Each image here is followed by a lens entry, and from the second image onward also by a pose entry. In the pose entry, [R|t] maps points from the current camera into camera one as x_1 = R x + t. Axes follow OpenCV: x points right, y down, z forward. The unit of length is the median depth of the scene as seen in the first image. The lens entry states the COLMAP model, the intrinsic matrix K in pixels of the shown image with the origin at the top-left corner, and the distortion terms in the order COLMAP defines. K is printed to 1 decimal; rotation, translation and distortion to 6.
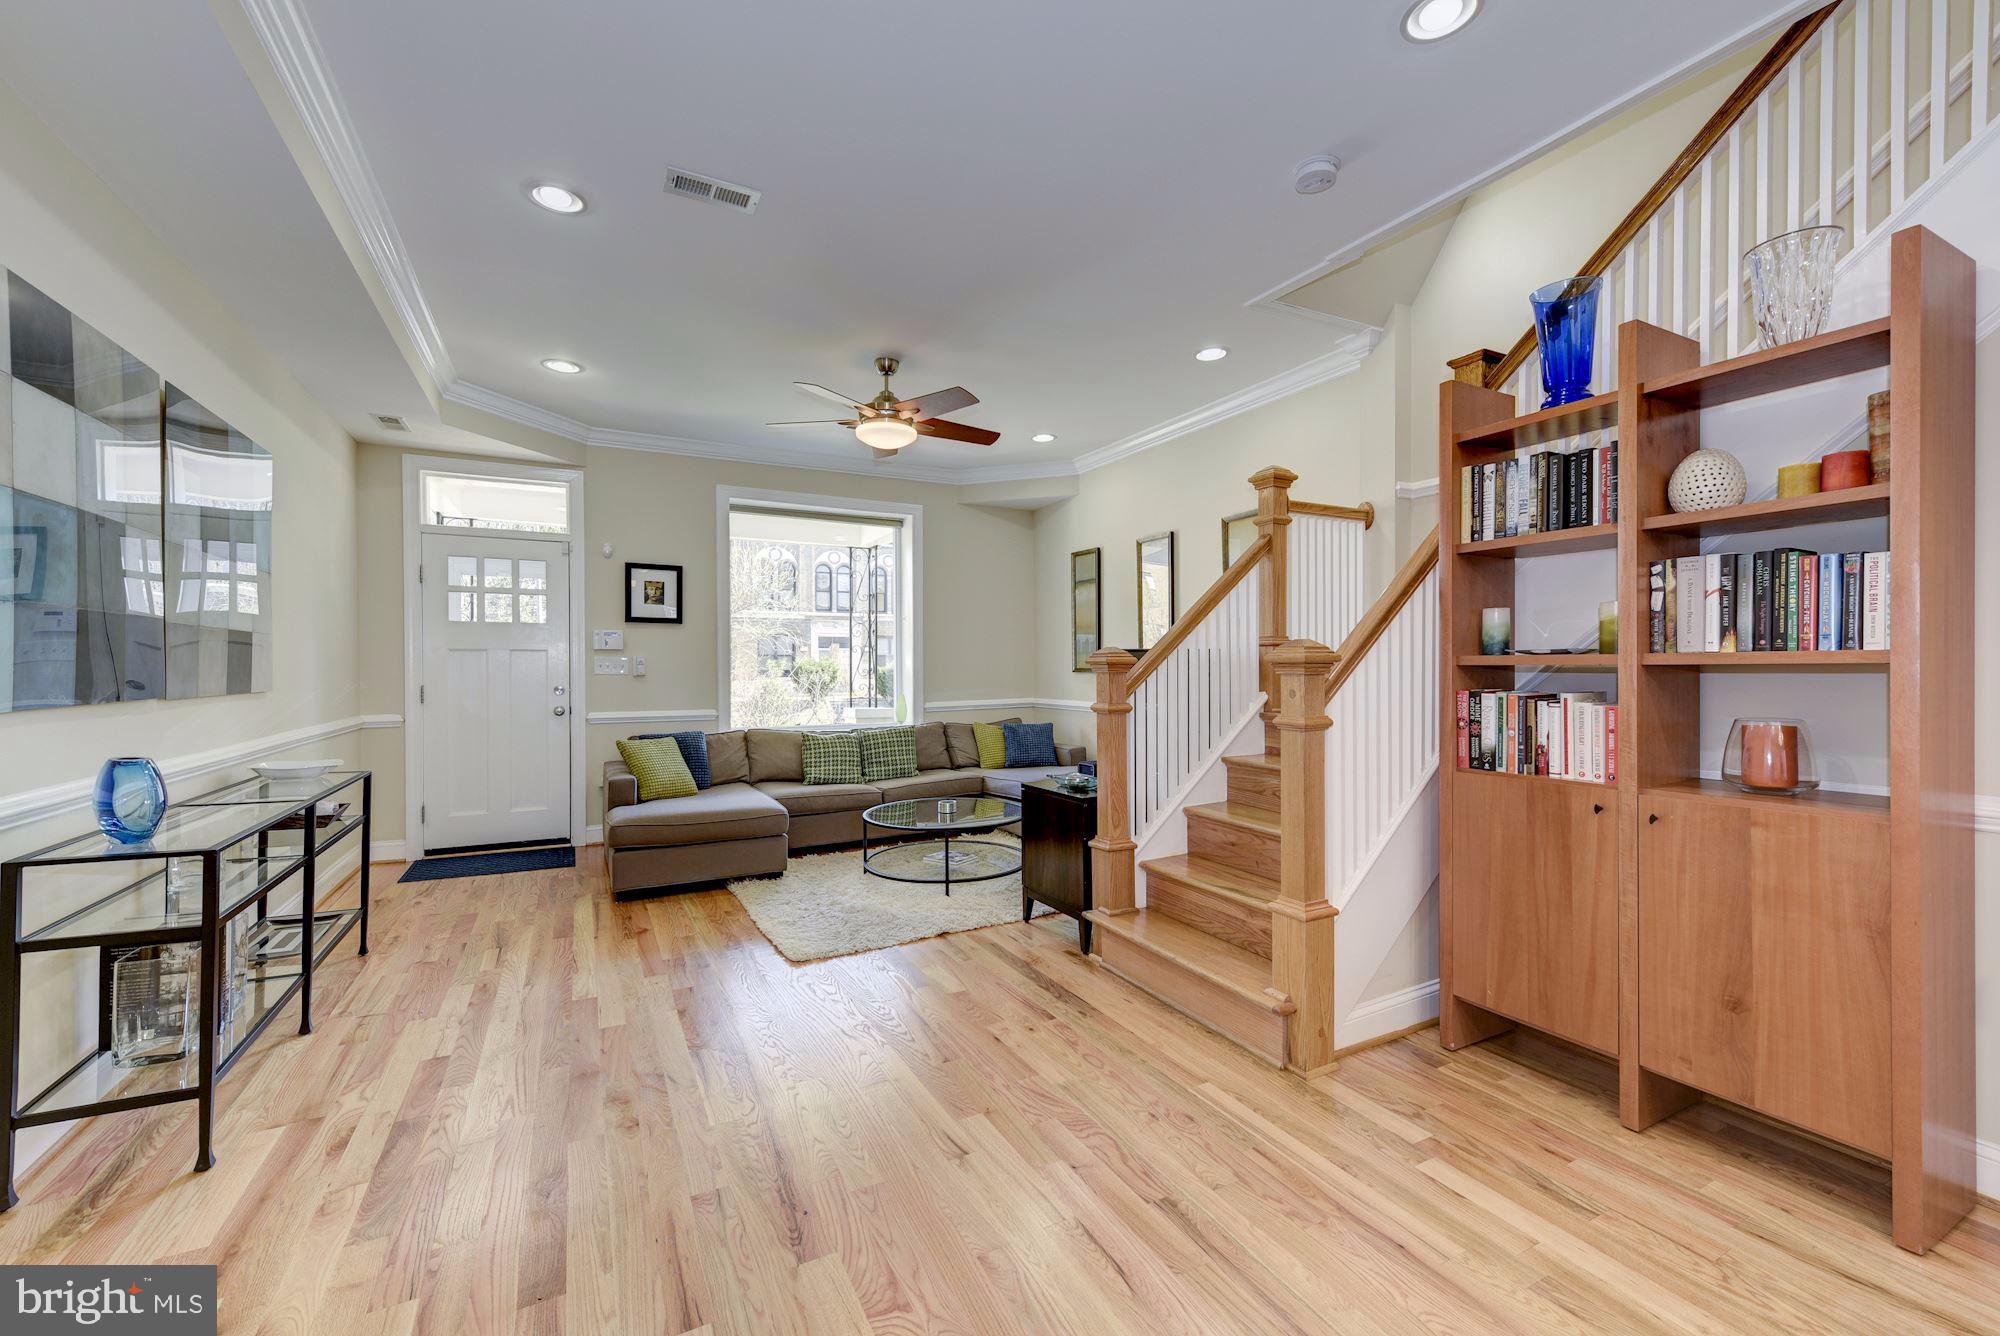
lens RADIAL K [[803.4, 0, 998.3], [0, 803.4, 666.7], [0, 0, 1]] dist [0.013911, -0.000080]
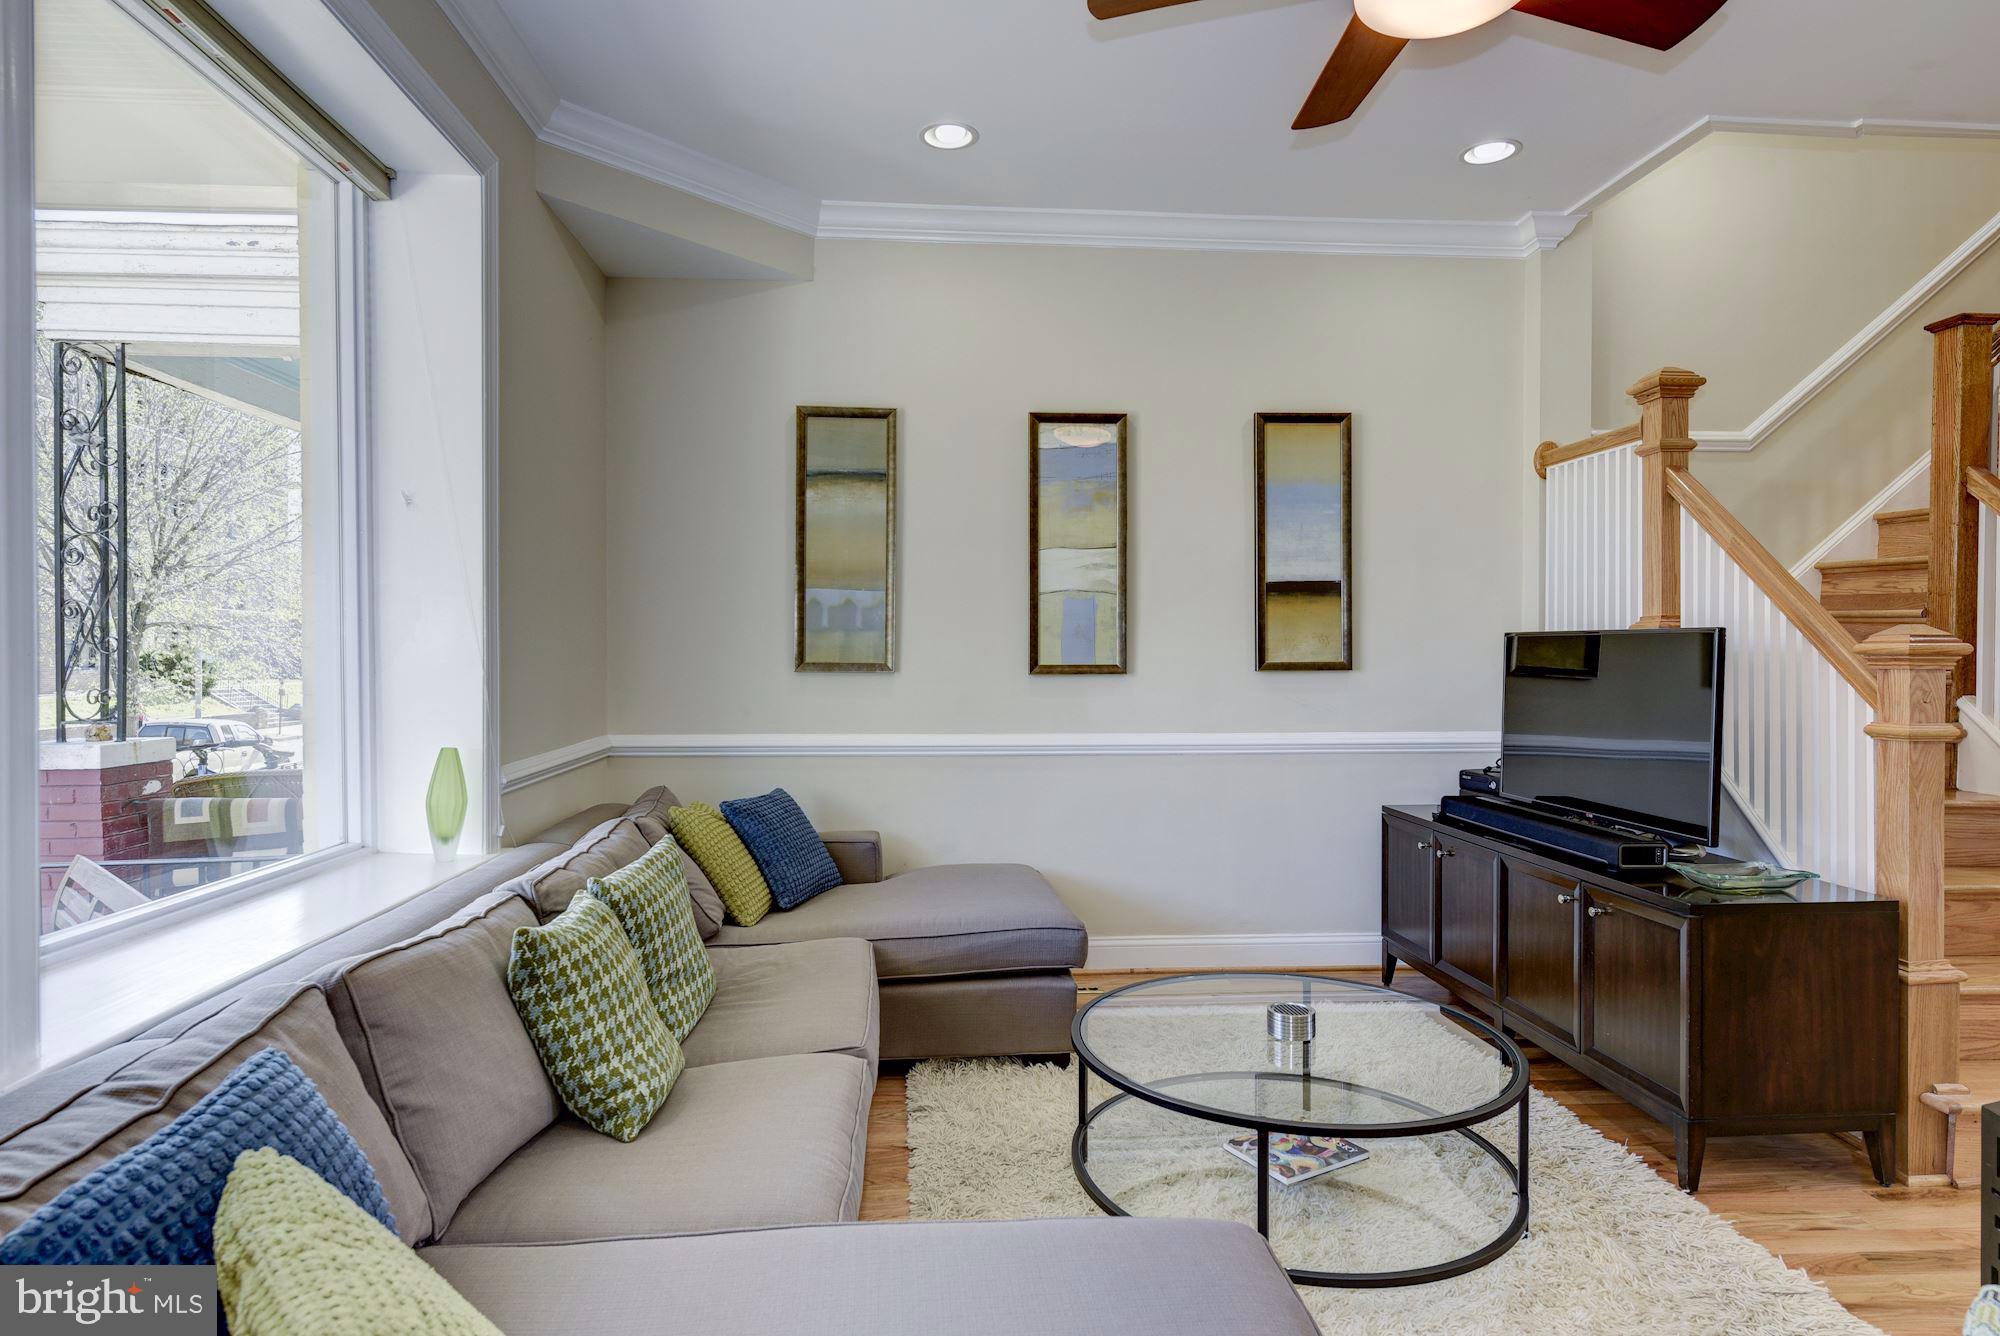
lens RADIAL K [[1090.8, 0, 991.8], [0, 1090.8, 660.7], [0, 0, 1]] dist [0.008288, 0.001337]
pose [[0.397159, -0.002390, 0.917747, -0.435844], [0.003737, 0.999993, 0.000987, 0.000121], [-0.917742, 0.003038, 0.397165, 0.672473]]
